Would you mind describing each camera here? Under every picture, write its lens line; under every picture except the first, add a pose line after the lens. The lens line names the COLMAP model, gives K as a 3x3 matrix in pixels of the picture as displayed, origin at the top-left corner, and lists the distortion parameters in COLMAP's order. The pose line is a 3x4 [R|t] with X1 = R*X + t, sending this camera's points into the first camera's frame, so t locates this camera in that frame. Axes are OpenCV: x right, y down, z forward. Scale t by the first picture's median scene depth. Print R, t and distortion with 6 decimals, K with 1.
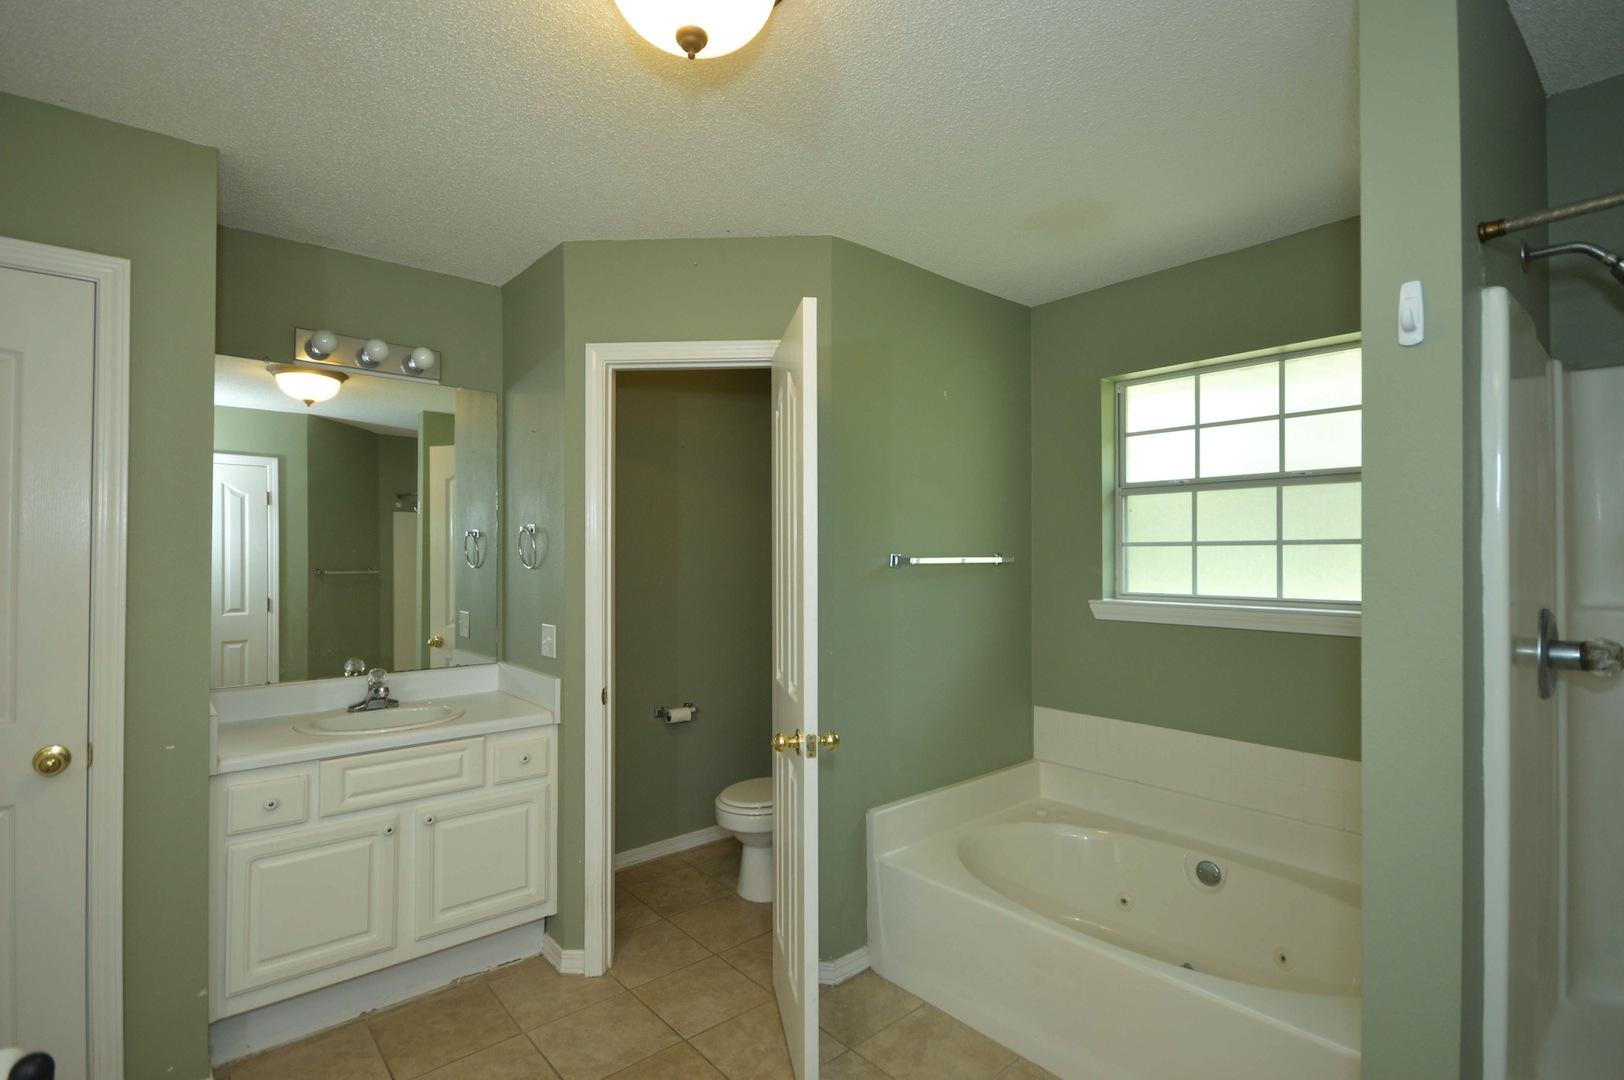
lens RADIAL K [[763.4, 0, 812.0], [0, 763.4, 540.0], [0, 0, 1]] dist [-0.002253, -0.000375]
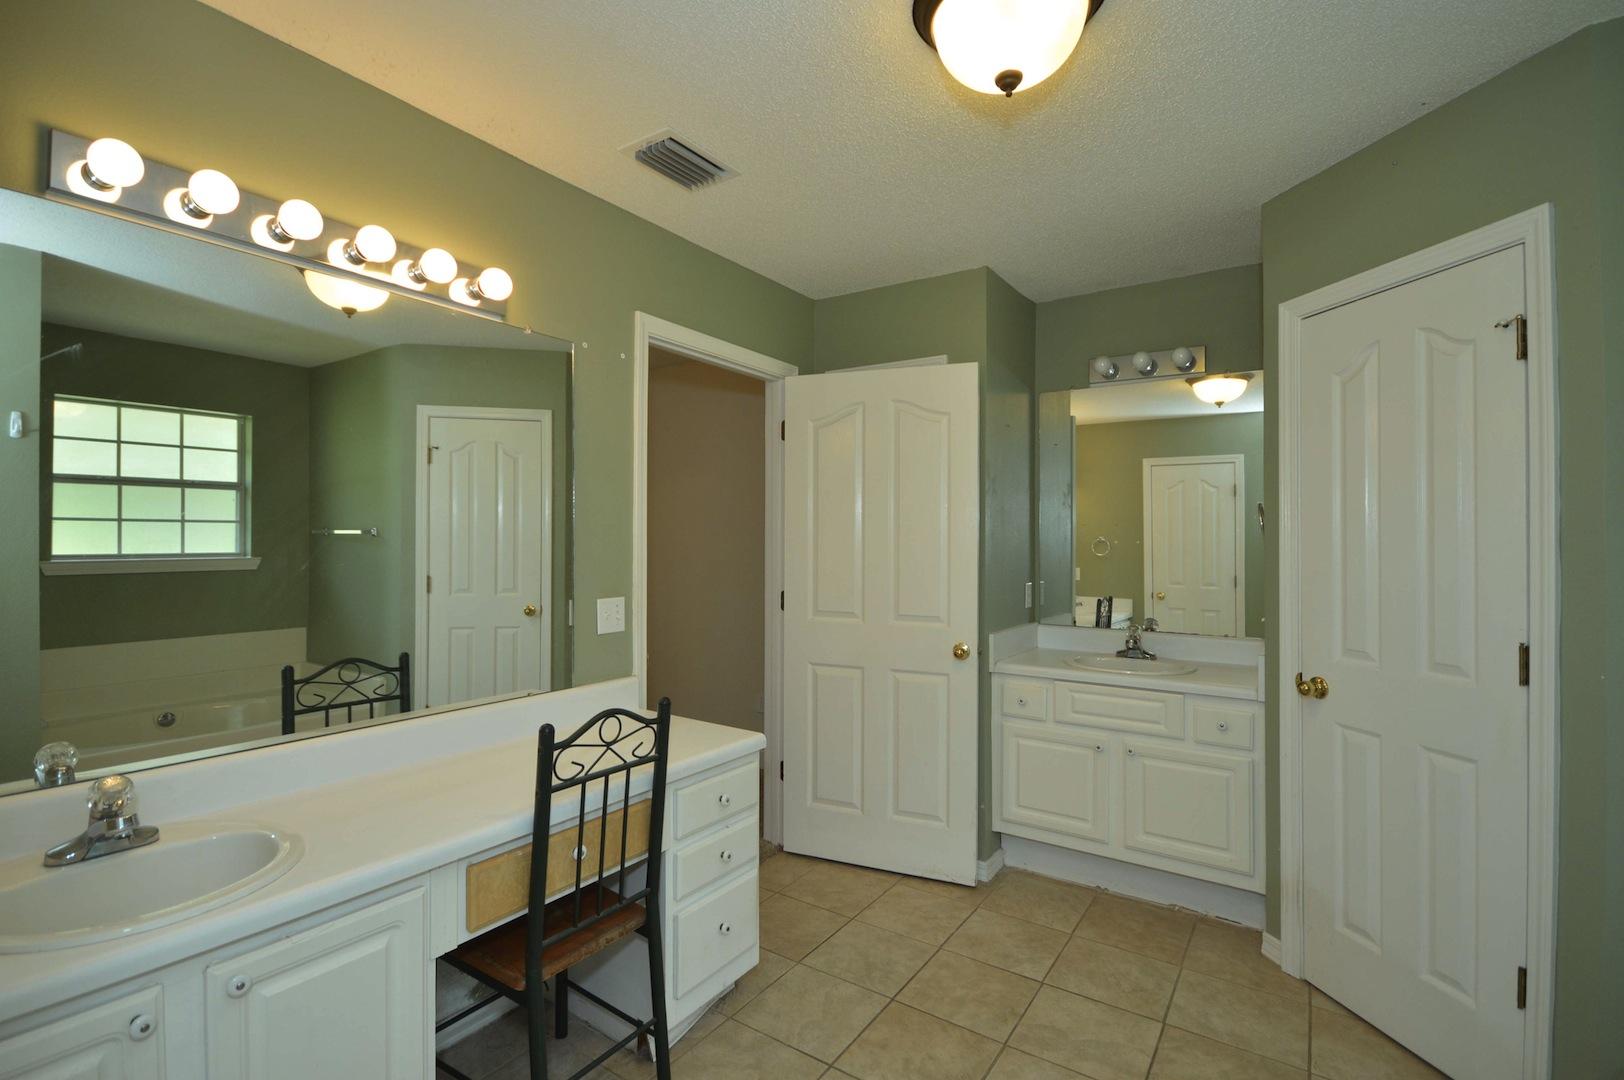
lens RADIAL K [[748.1, 0, 812.0], [0, 748.1, 540.0], [0, 0, 1]] dist [0.000454, -0.000013]
pose [[0.250125, -0.000464, -0.968213, 0.418866], [0.015097, 0.999880, 0.003421, 0.017844], [0.968096, -0.015472, 0.250102, 0.180632]]
